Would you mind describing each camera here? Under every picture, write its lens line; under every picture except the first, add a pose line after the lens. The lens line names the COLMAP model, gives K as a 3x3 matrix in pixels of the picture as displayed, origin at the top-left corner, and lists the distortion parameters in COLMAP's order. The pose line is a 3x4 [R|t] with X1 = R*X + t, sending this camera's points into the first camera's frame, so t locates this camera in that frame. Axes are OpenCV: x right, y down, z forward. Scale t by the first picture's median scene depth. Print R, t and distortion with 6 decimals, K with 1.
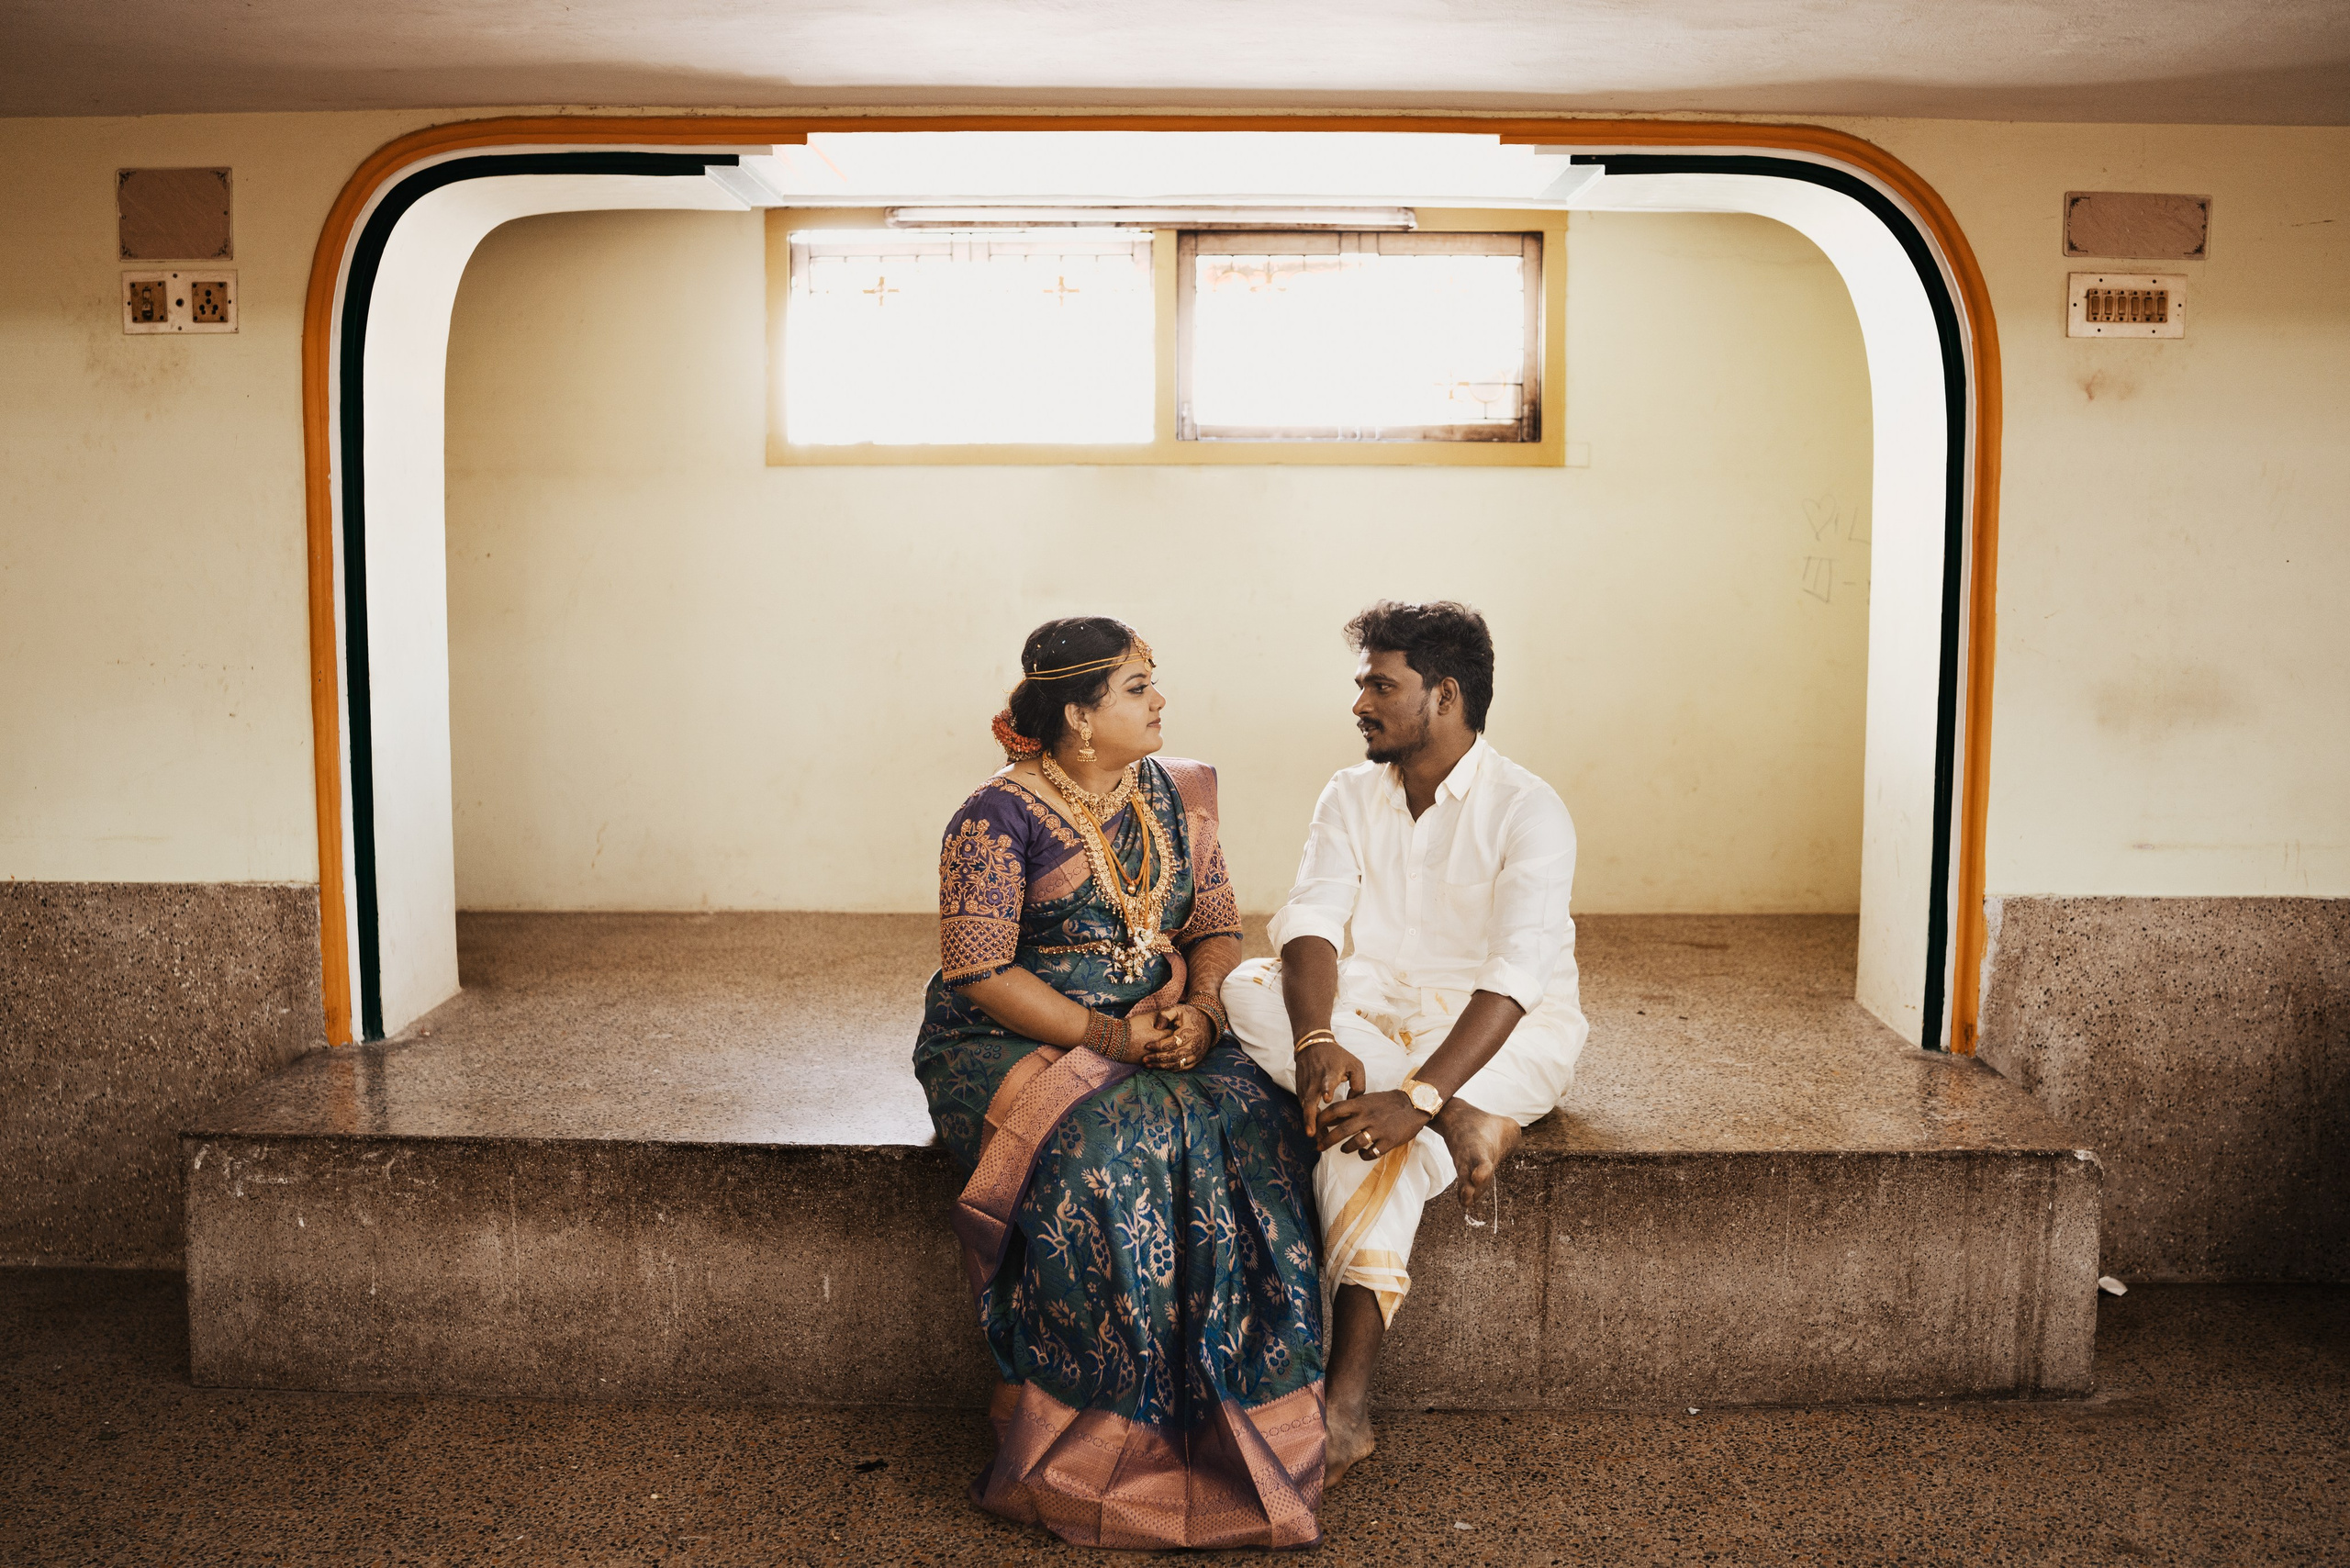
lens RADIAL K [[2088.0, 0, 1175.0], [0, 2088.0, 784.0], [0, 0, 1]] dist [-0.188349, 0.175786]
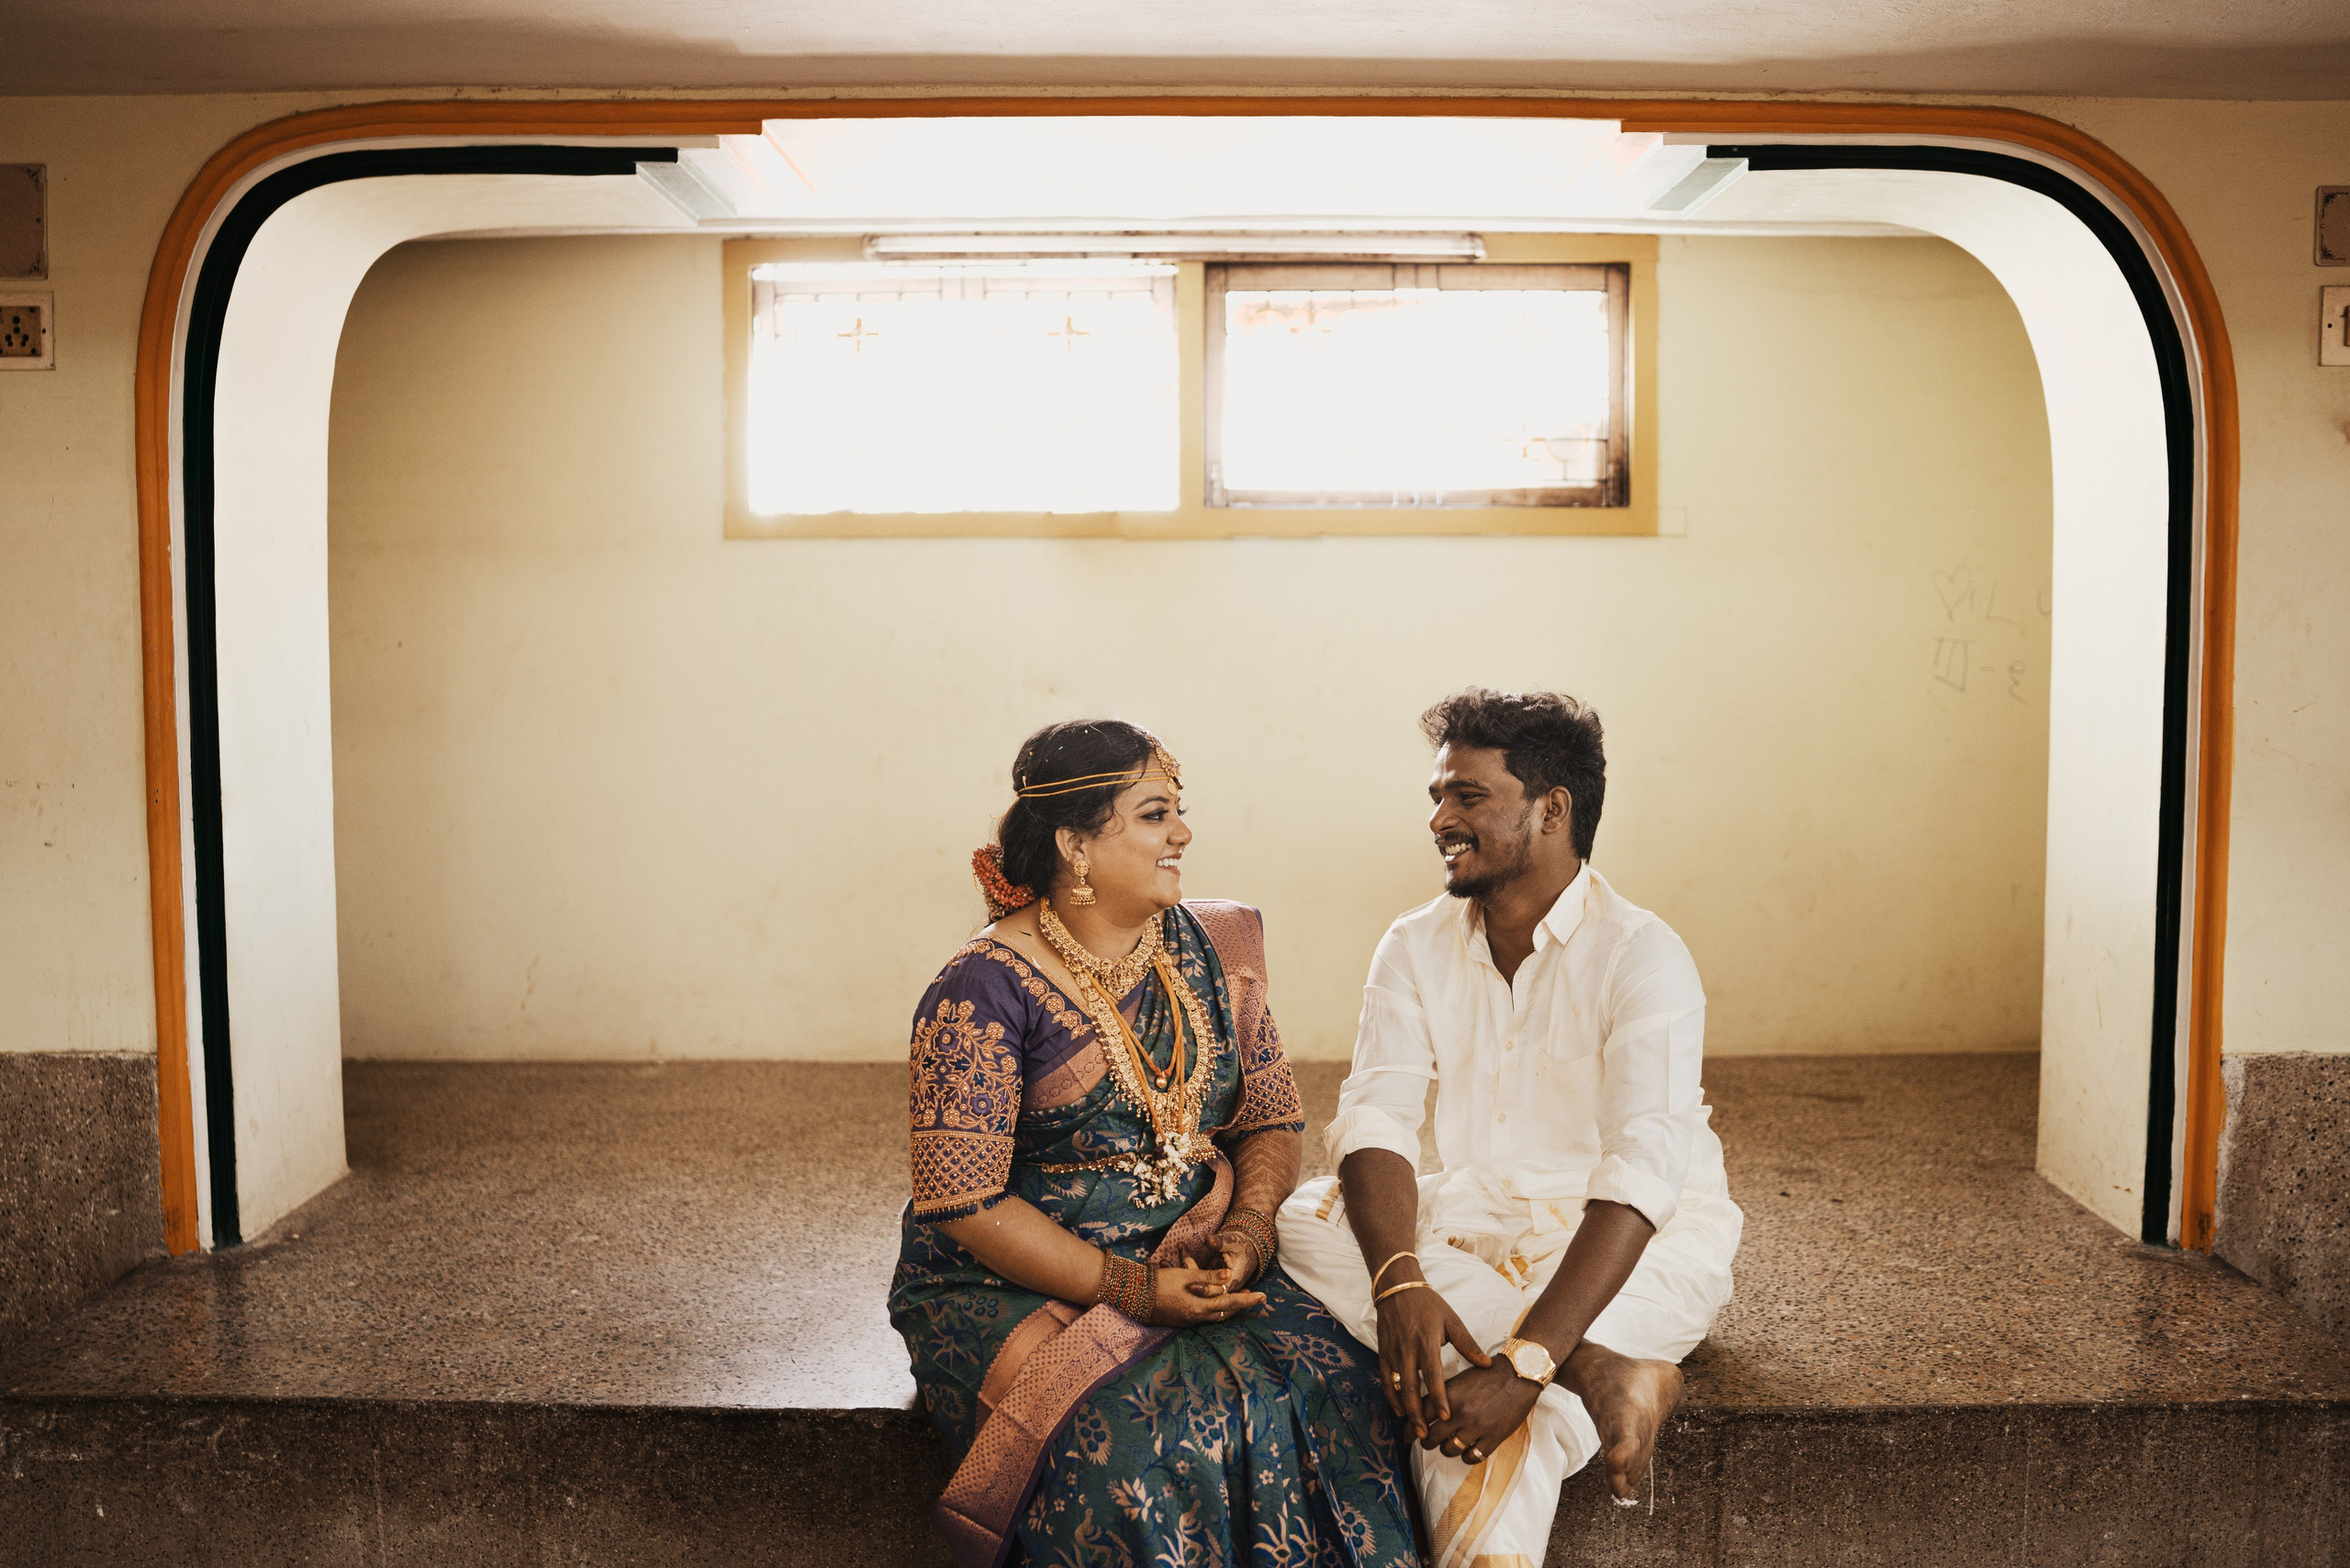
lens RADIAL K [[2088.0, 0, 1175.0], [0, 2088.0, 784.0], [0, 0, 1]] dist [-0.188349, 0.175786]
pose [[0.999967, -0.005890, 0.005609, -0.022845], [0.006111, 0.999178, -0.040065, -0.023589], [-0.005368, 0.040098, 0.999181, 0.201619]]
